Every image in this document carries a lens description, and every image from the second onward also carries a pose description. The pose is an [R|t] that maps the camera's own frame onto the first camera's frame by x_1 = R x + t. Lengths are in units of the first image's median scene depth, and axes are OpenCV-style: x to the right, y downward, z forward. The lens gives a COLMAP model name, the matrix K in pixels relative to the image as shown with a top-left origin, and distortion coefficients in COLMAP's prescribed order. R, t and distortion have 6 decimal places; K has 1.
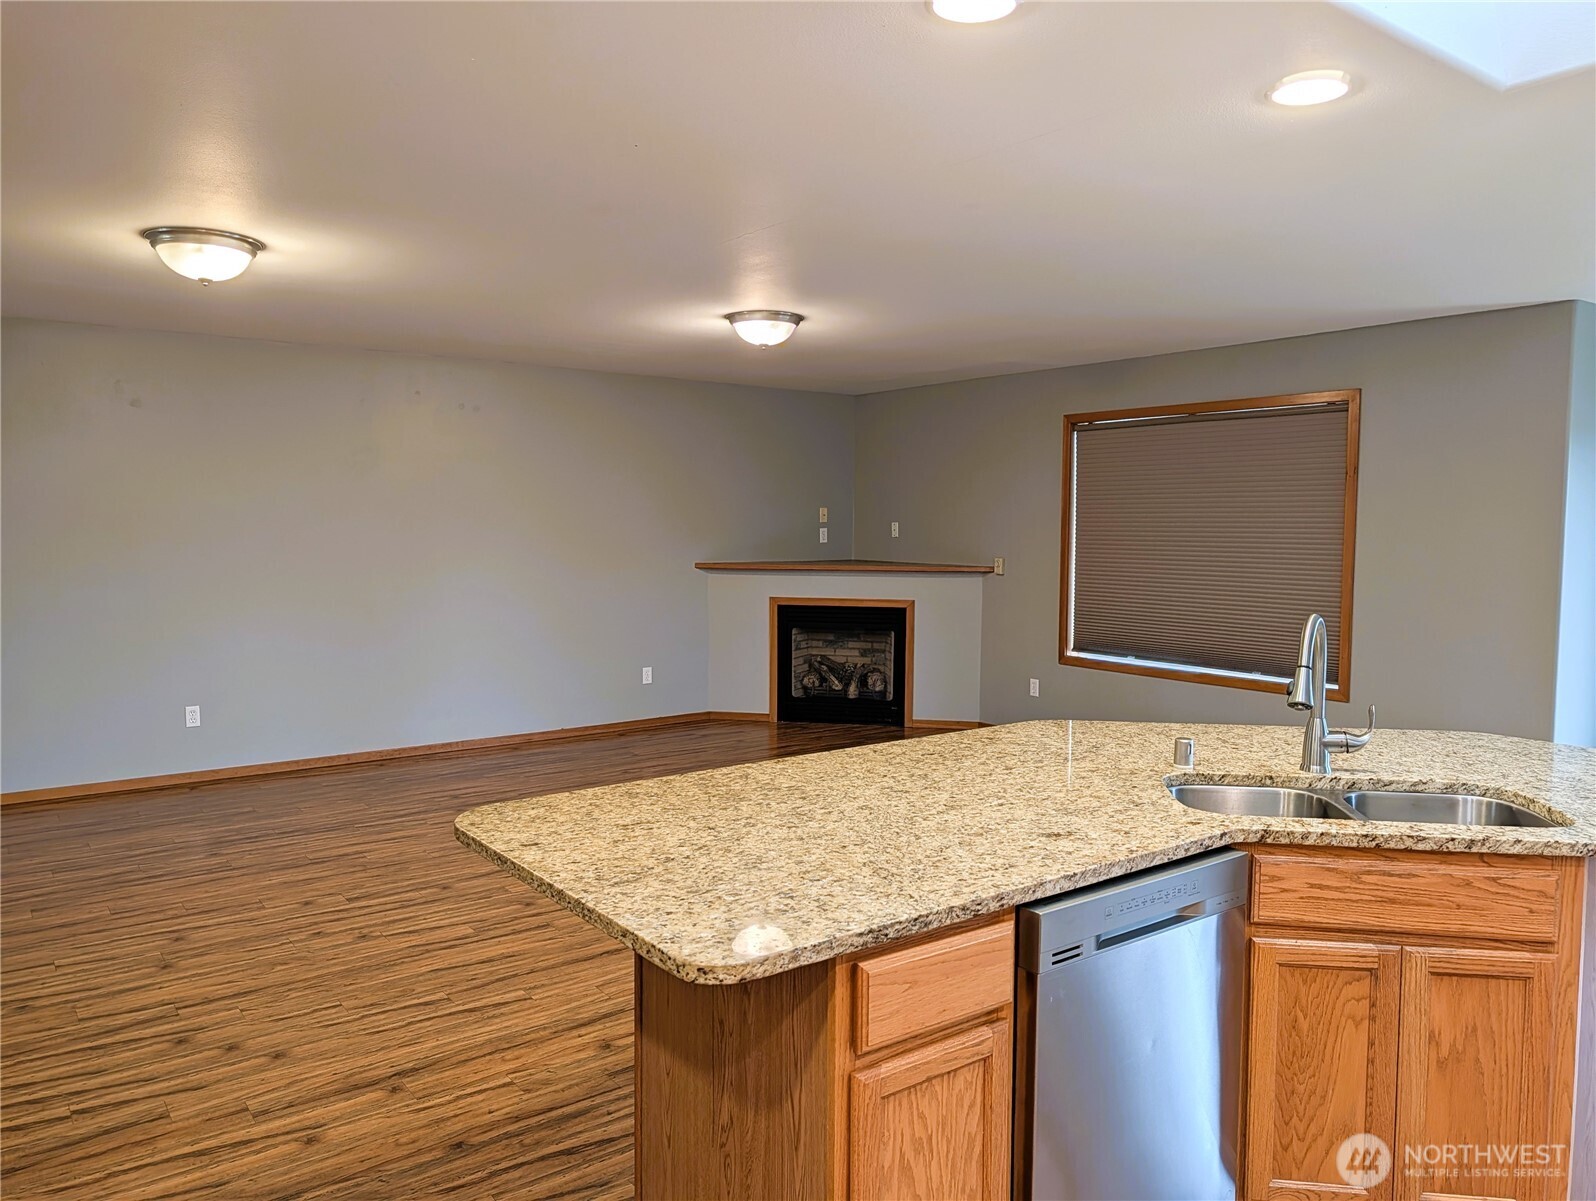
lens RADIAL K [[1146.0, 0, 793.4], [0, 1146.0, 605.4], [0, 0, 1]] dist [0.026329, -0.019939]
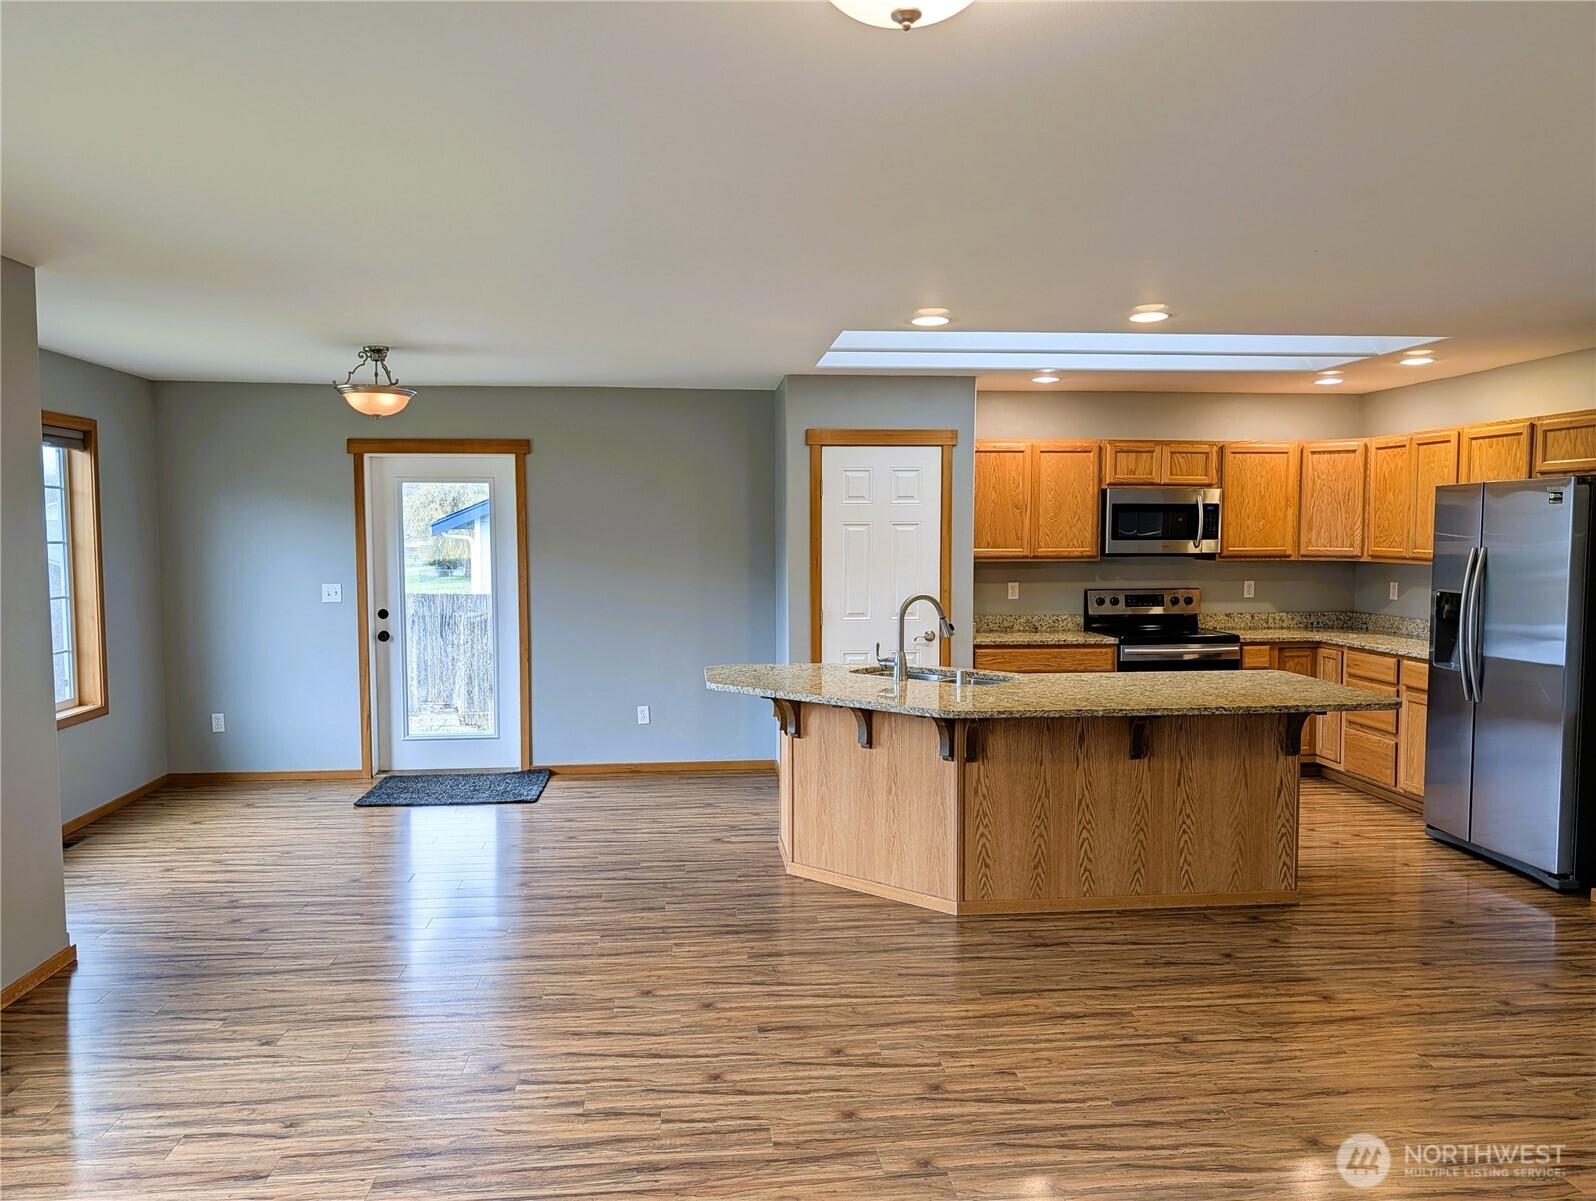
lens RADIAL K [[1146.0, 0, 806.0], [0, 1146.0, 612.5], [0, 0, 1]] dist [0.026329, -0.019939]
pose [[-0.862126, -0.039610, 0.505143, -0.115273], [0.036951, 0.989370, 0.140645, -0.078266], [-0.505345, 0.139919, -0.851498, 0.901994]]
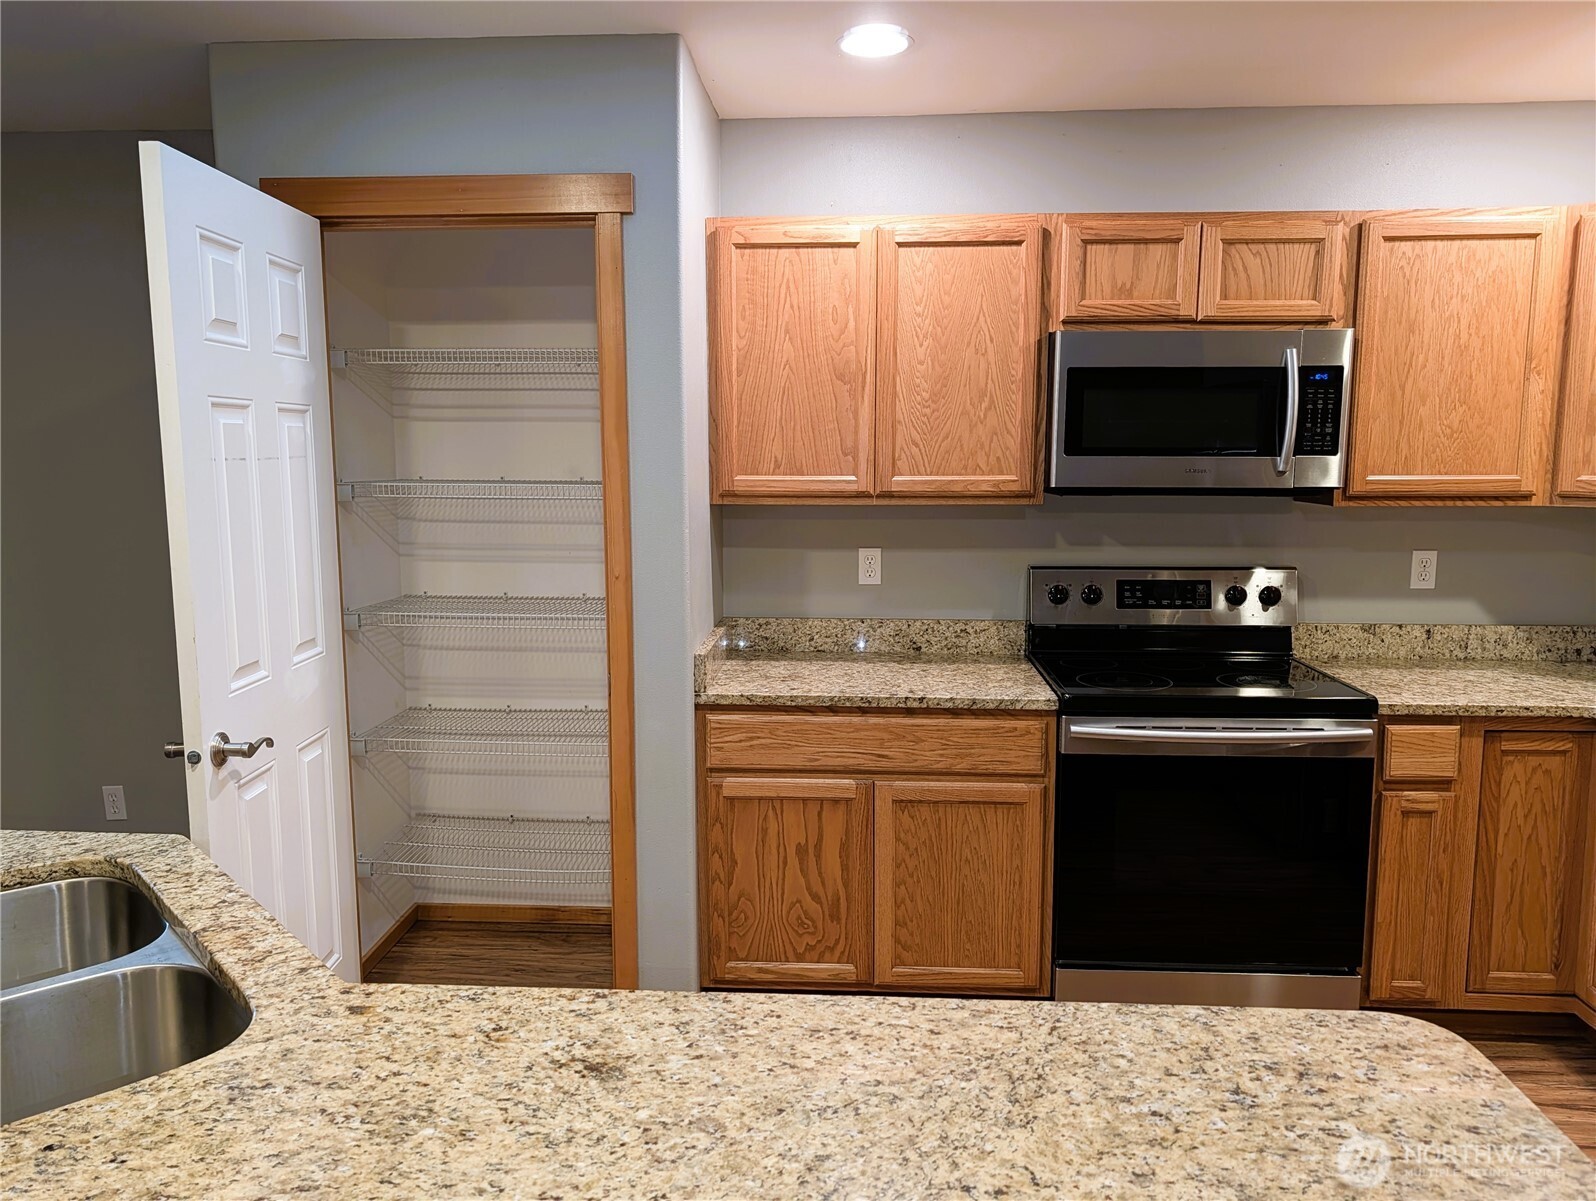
lens RADIAL K [[1146.0, 0, 794.9], [0, 1146.0, 600.0], [0, 0, 1]] dist [0.026329, -0.019939]
pose [[-0.762409, -0.088917, 0.640957, -0.043347], [0.047160, 0.980245, 0.192082, -0.029162], [-0.645375, 0.176673, -0.743154, 0.352395]]
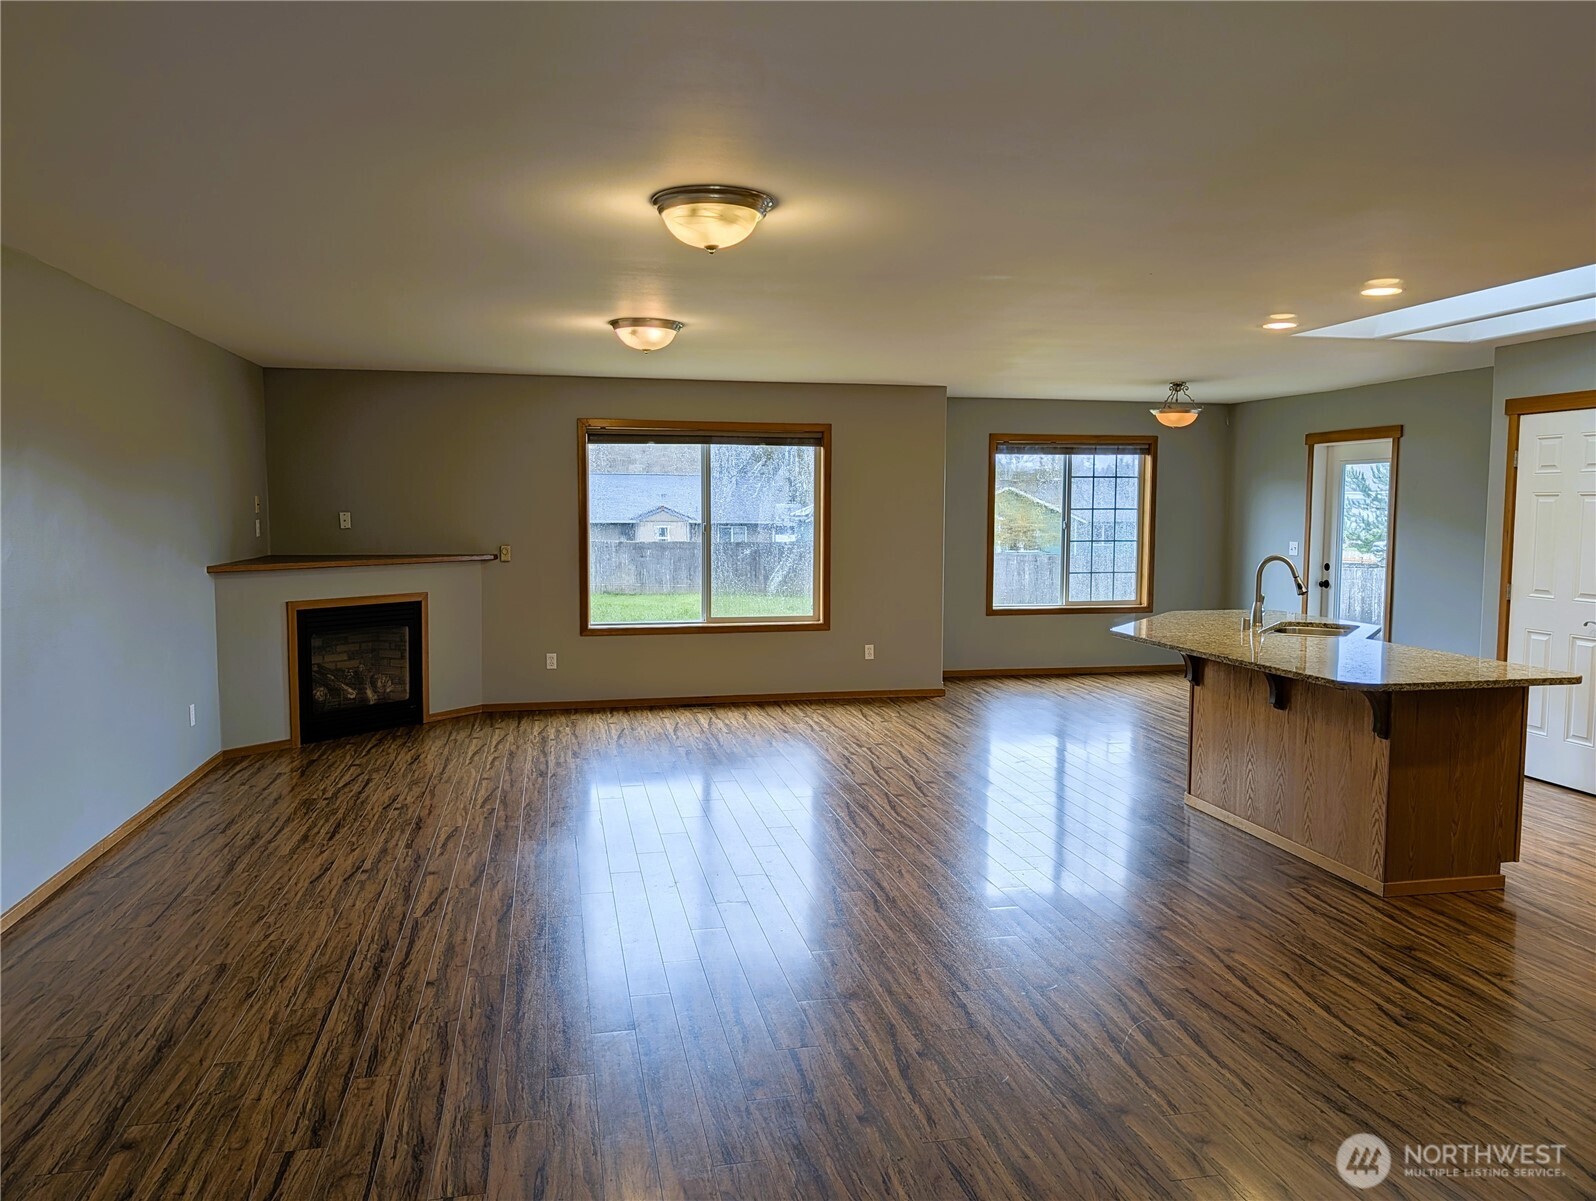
lens RADIAL K [[1146.0, 0, 803.3], [0, 1146.0, 612.5], [0, 0, 1]] dist [0.026329, -0.019939]
pose [[0.410857, -0.089020, 0.907344, -0.657486], [0.068819, 0.995410, 0.066498, -0.030770], [-0.909099, 0.035121, 0.415097, 0.300818]]
